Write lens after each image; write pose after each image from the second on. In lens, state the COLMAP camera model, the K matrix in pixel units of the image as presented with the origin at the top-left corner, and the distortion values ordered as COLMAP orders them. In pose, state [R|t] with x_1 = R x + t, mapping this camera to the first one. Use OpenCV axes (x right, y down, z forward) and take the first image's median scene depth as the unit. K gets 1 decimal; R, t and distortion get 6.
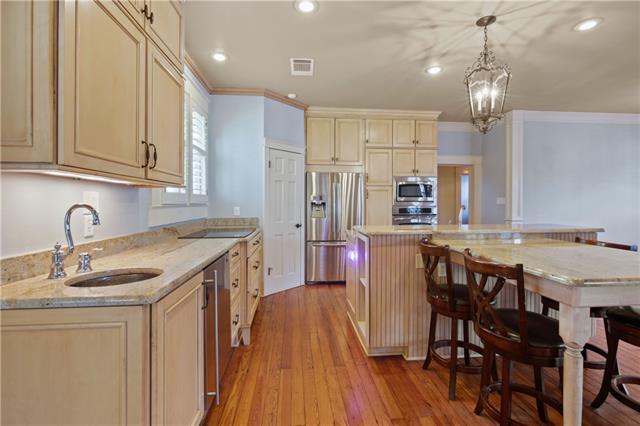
lens RADIAL K [[301.6, 0, 321.3], [0, 301.6, 196.7], [0, 0, 1]] dist [0.000272, -0.000134]
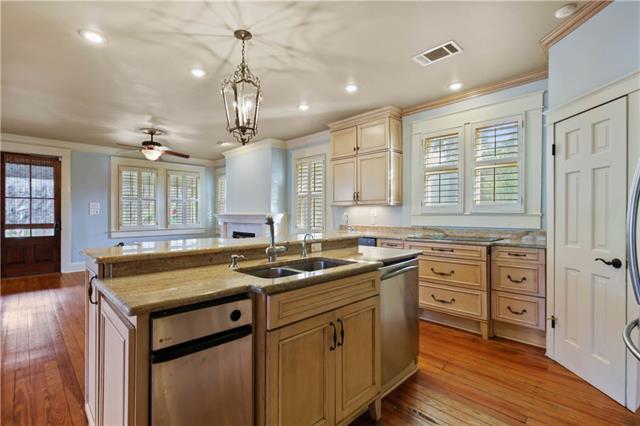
lens RADIAL K [[297.7, 0, 320.0], [0, 297.7, 213.0], [0, 0, 1]] dist [0.036363, 0.000072]
pose [[-0.775027, -0.000641, -0.631928, 0.578936], [0.017190, 0.999608, -0.022097, 0.027129], [0.631694, -0.027988, -0.774712, 1.133576]]
